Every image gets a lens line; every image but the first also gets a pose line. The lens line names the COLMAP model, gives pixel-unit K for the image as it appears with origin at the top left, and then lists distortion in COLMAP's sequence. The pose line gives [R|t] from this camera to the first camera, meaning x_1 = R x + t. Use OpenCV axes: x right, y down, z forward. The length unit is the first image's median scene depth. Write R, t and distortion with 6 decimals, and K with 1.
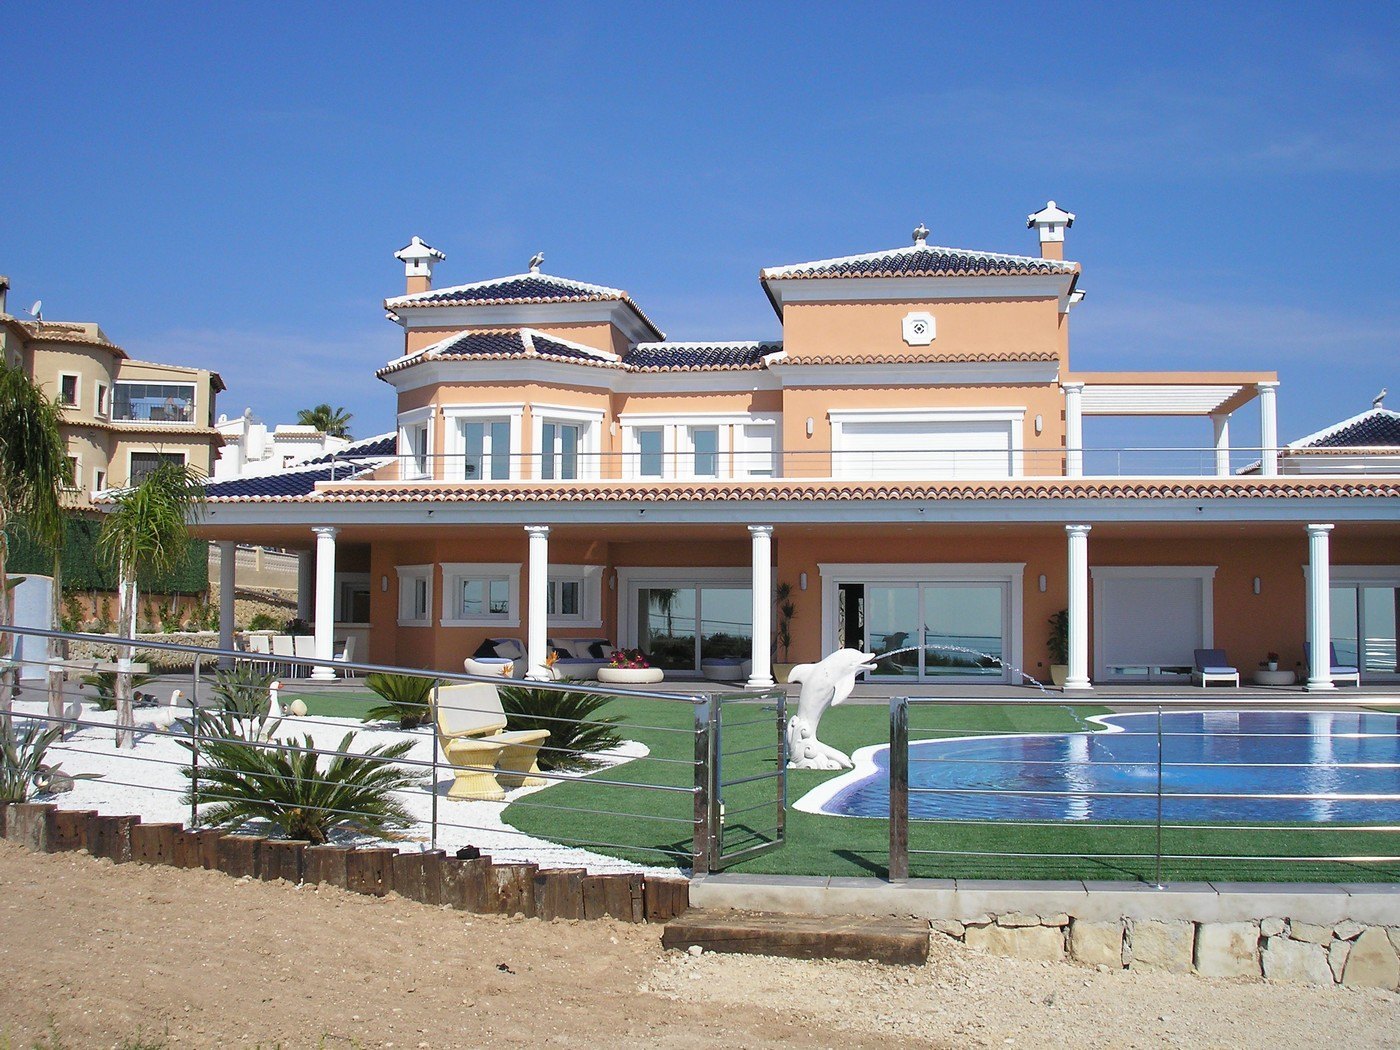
lens RADIAL K [[1580.1, 0, 700.0], [0, 1580.1, 525.0], [0, 0, 1]] dist [-0.162975, 0.030537]
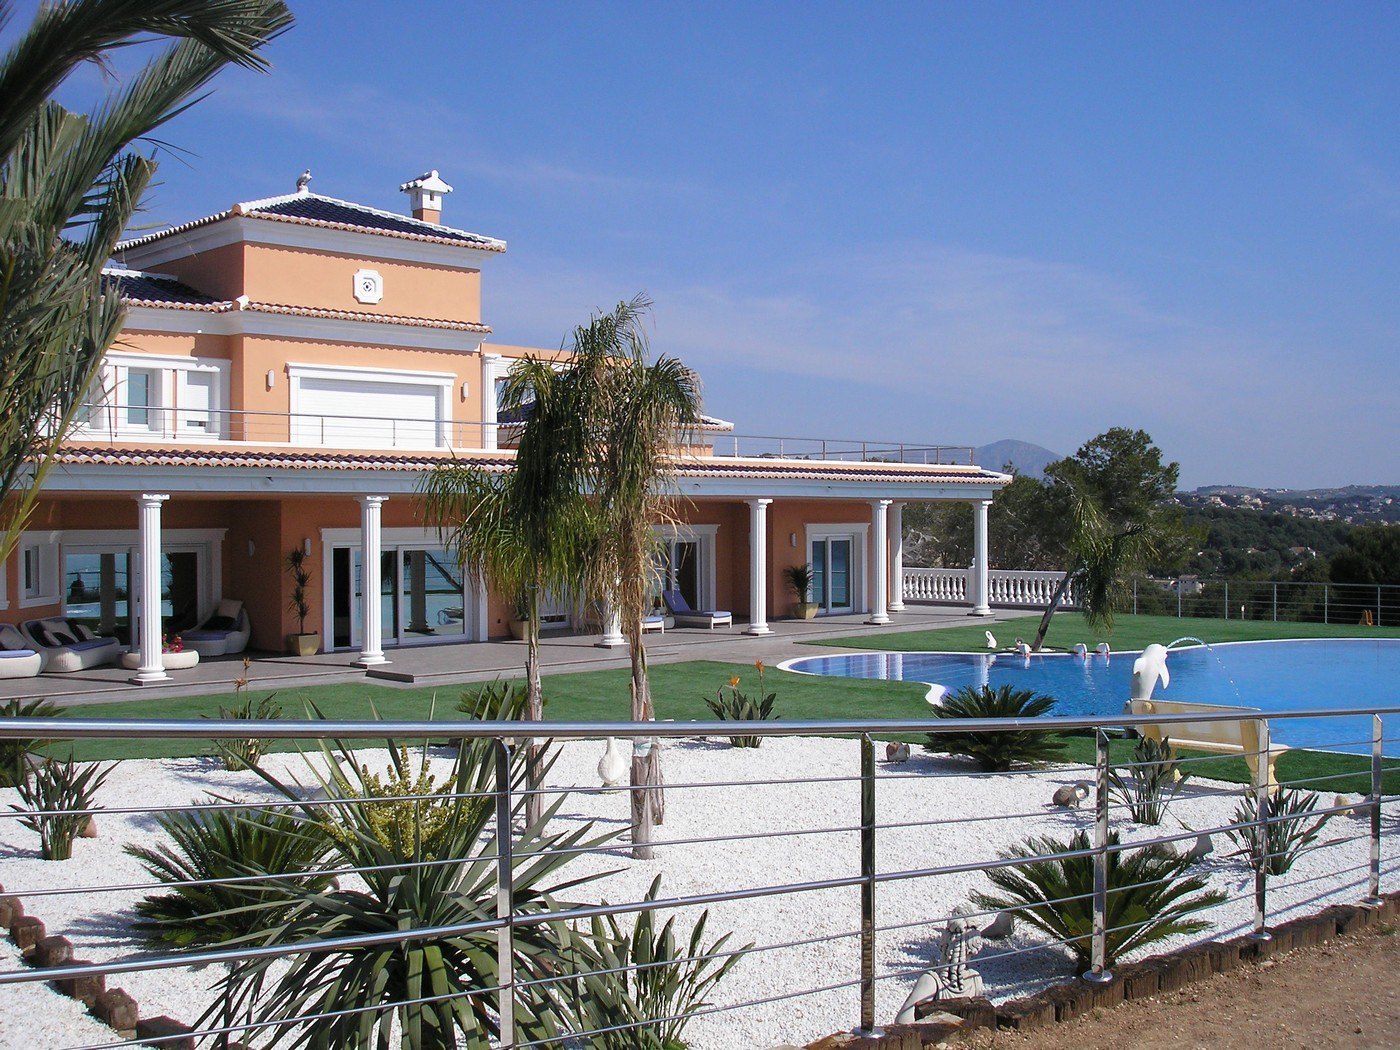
lens RADIAL K [[1580.1, 0, 700.0], [0, 1580.1, 525.0], [0, 0, 1]] dist [-0.162975, 0.030537]
pose [[0.585411, -0.012236, 0.810645, -0.534563], [-0.040946, 0.998164, 0.044637, -0.027892], [-0.809702, -0.059324, 0.583835, 0.249739]]
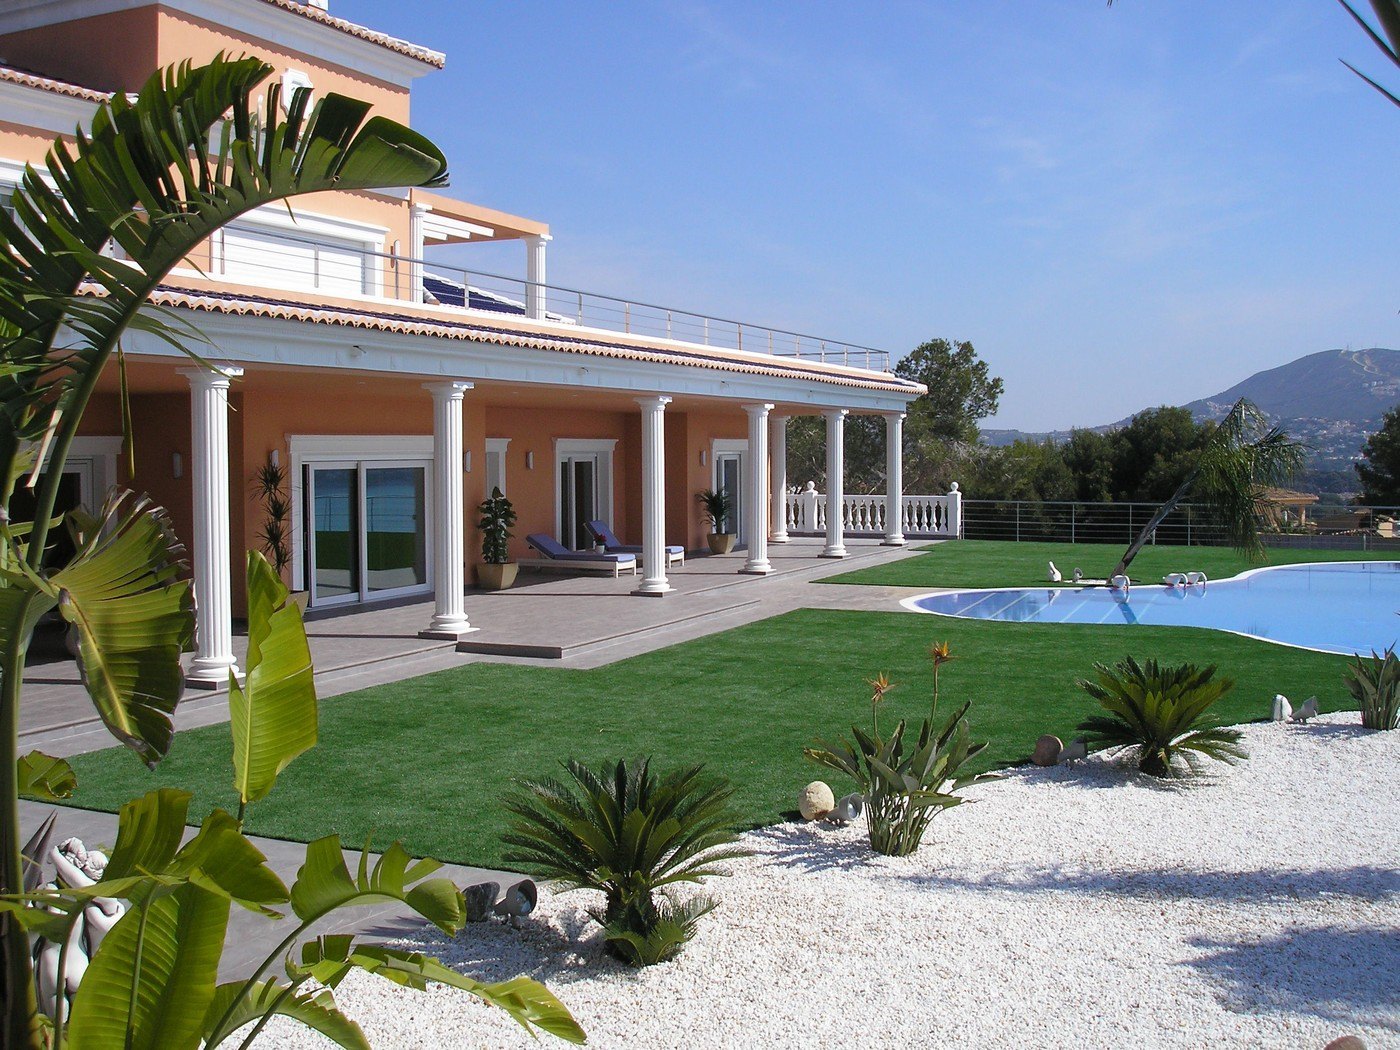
lens RADIAL K [[1580.1, 0, 700.0], [0, 1580.1, 525.0], [0, 0, 1]] dist [-0.162975, 0.030537]
pose [[0.252818, -0.053280, 0.966046, -0.483567], [-0.054285, 0.996128, 0.069146, 0.007495], [-0.965990, -0.069923, 0.248946, 0.644586]]
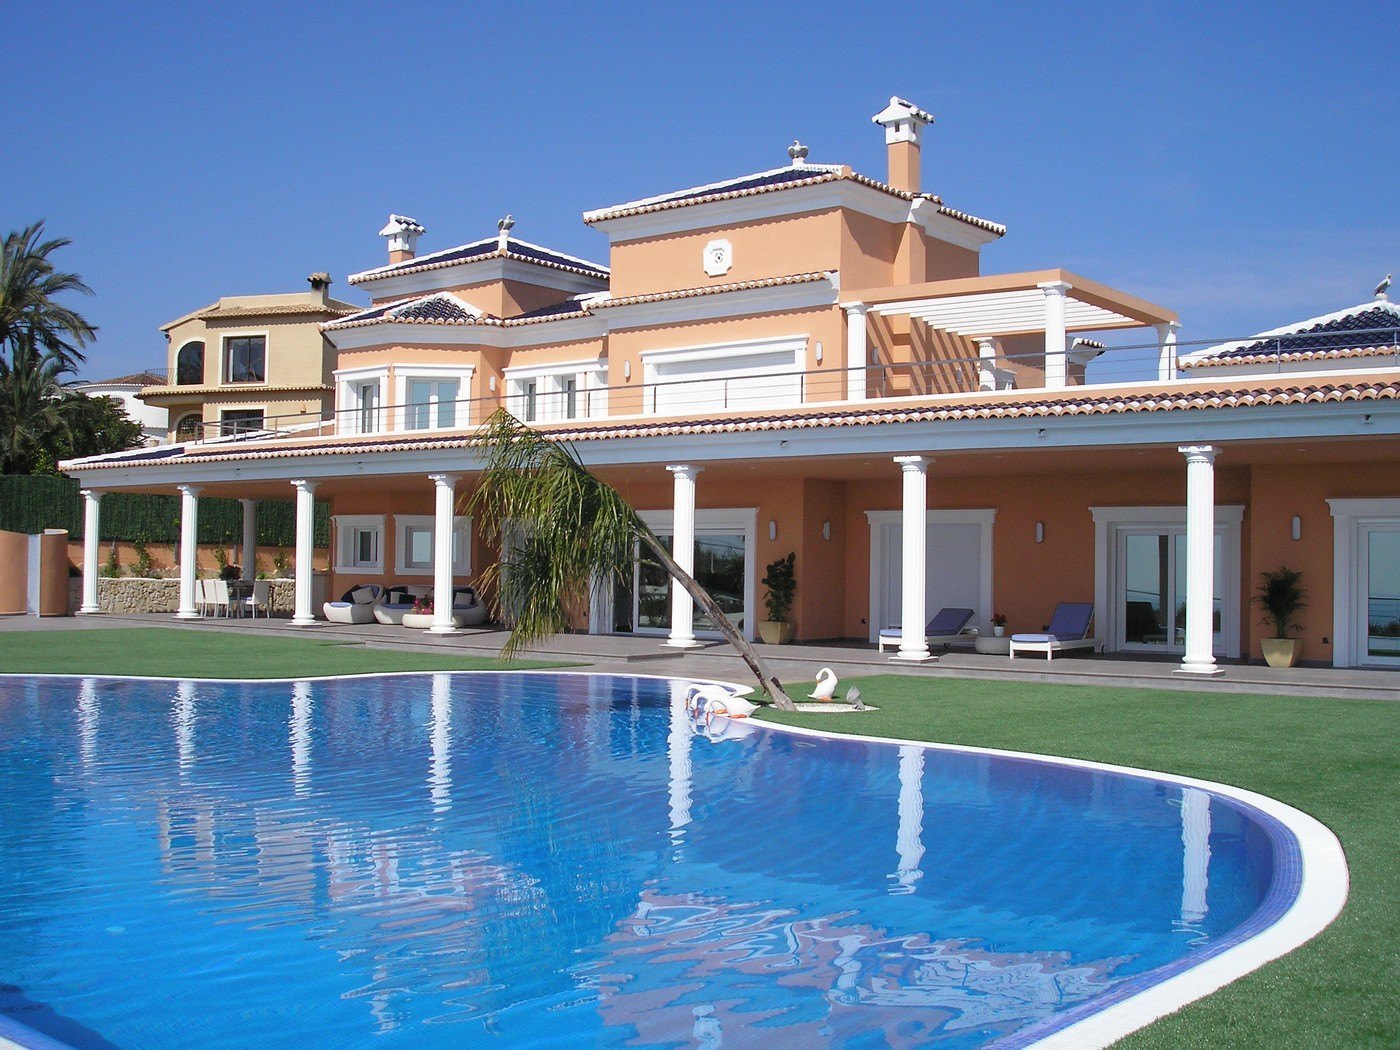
lens RADIAL K [[1580.1, 0, 700.0], [0, 1580.1, 525.0], [0, 0, 1]] dist [-0.162975, 0.030537]
pose [[0.864703, -0.008658, -0.502209, 0.595872], [0.022996, 0.999485, 0.022363, 0.011933], [0.501757, -0.030886, 0.864457, 0.184807]]
